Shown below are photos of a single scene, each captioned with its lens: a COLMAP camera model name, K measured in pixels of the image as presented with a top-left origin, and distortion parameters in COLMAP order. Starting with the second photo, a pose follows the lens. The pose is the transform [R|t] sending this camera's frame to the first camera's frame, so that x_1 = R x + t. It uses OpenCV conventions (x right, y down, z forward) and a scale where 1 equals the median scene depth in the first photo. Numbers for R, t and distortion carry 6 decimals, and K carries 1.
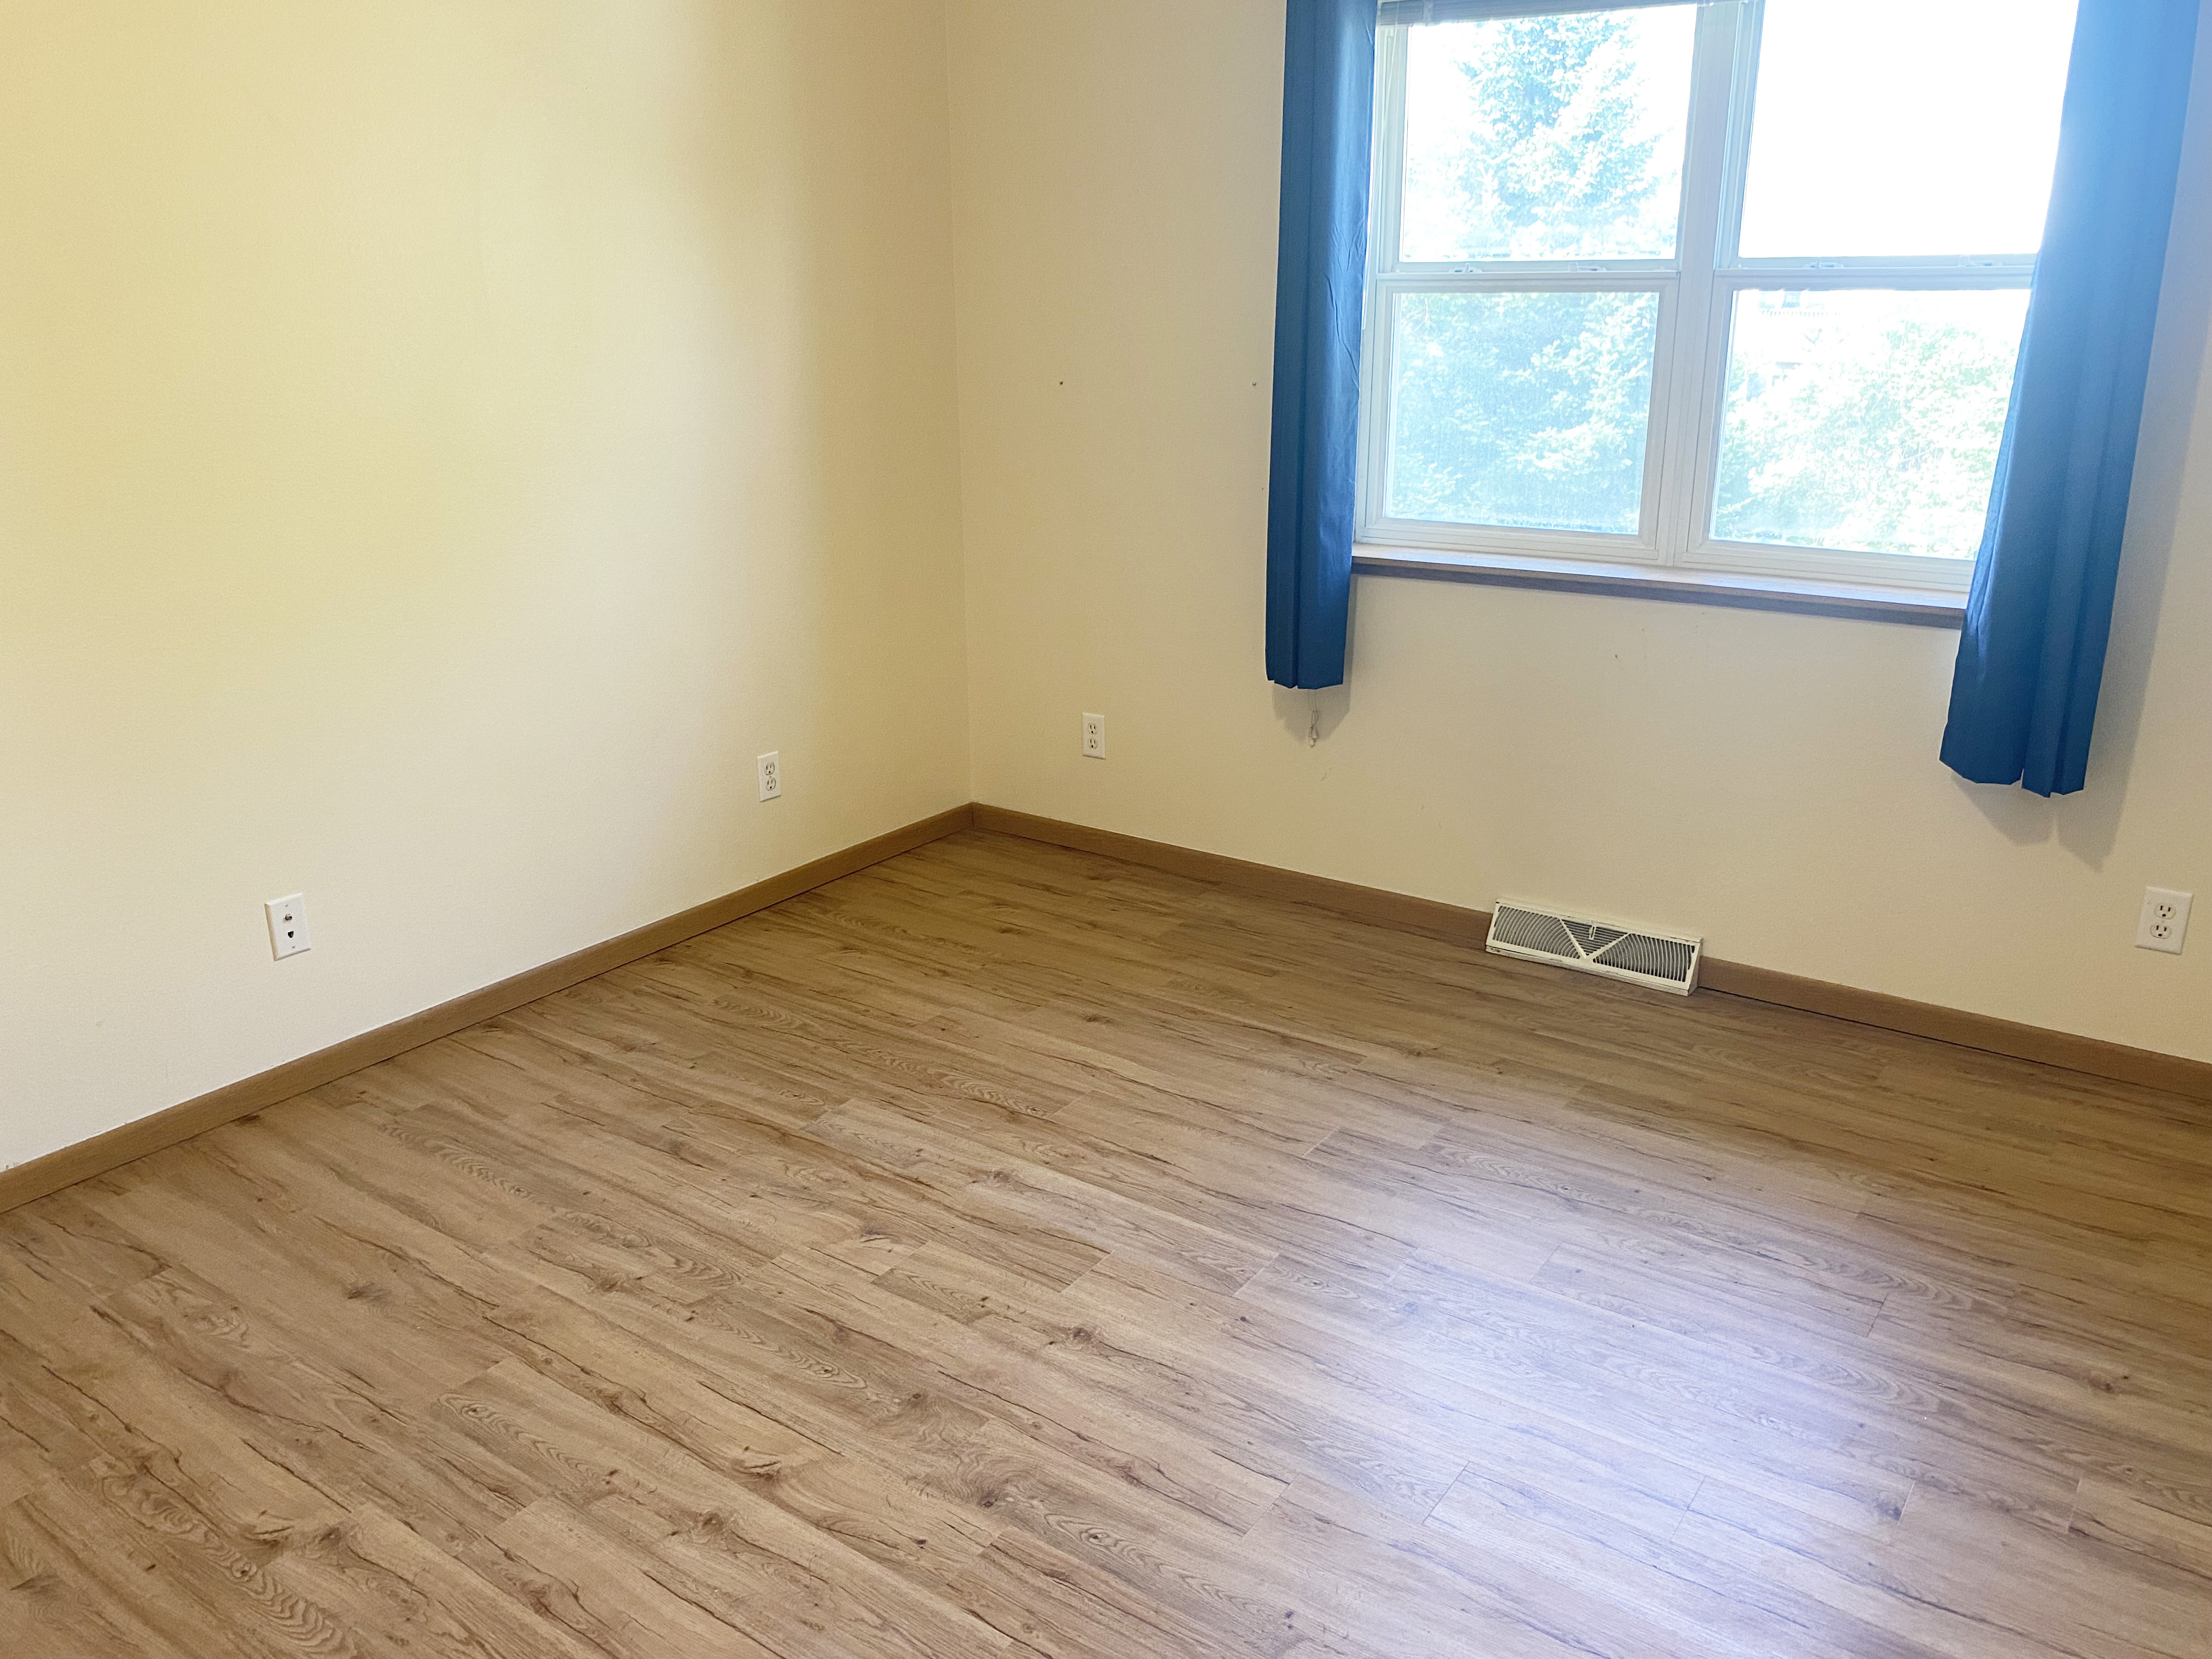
lens RADIAL K [[1685.7, 0, 1116.6], [0, 1685.7, 826.1], [0, 0, 1]] dist [0.051952, -0.049905]
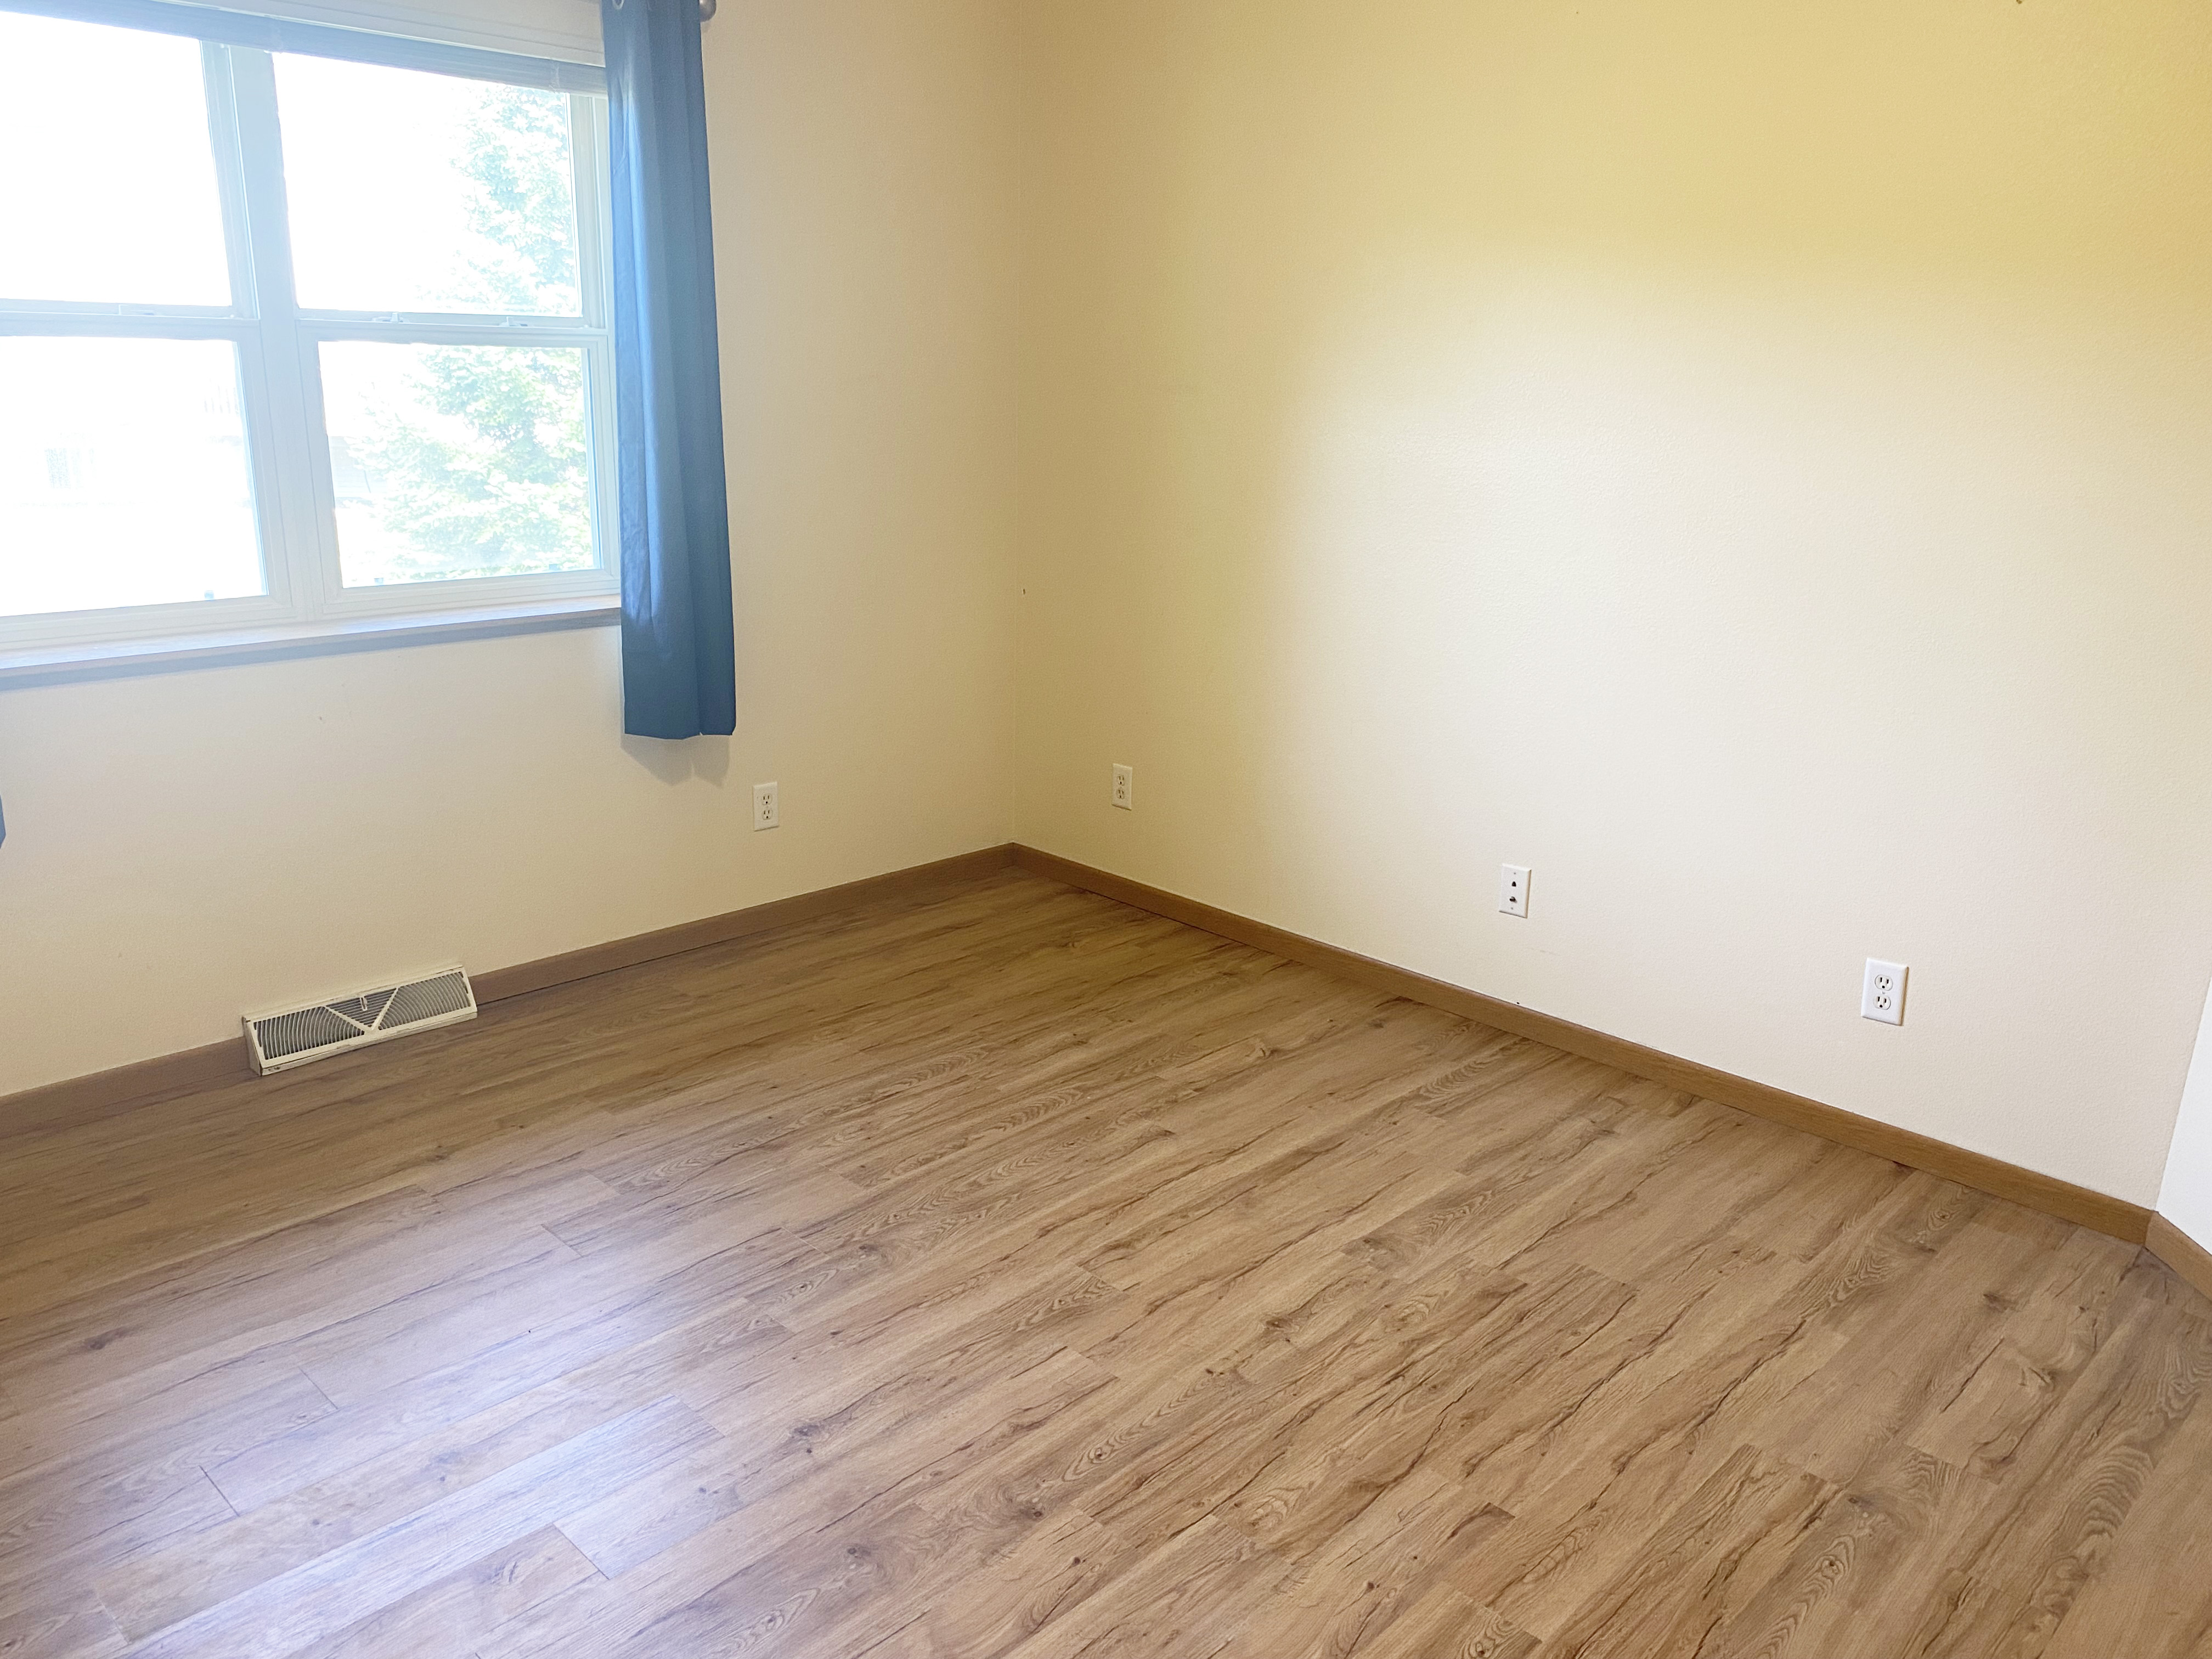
lens RADIAL K [[1685.7, 0, 1111.9], [0, 1685.7, 840.5], [0, 0, 1]] dist [0.051952, -0.049905]
pose [[0.155781, -0.266500, 0.951163, -0.788901], [0.278152, 0.935789, 0.216637, -0.165975], [-0.947821, 0.230820, 0.219905, 0.527383]]
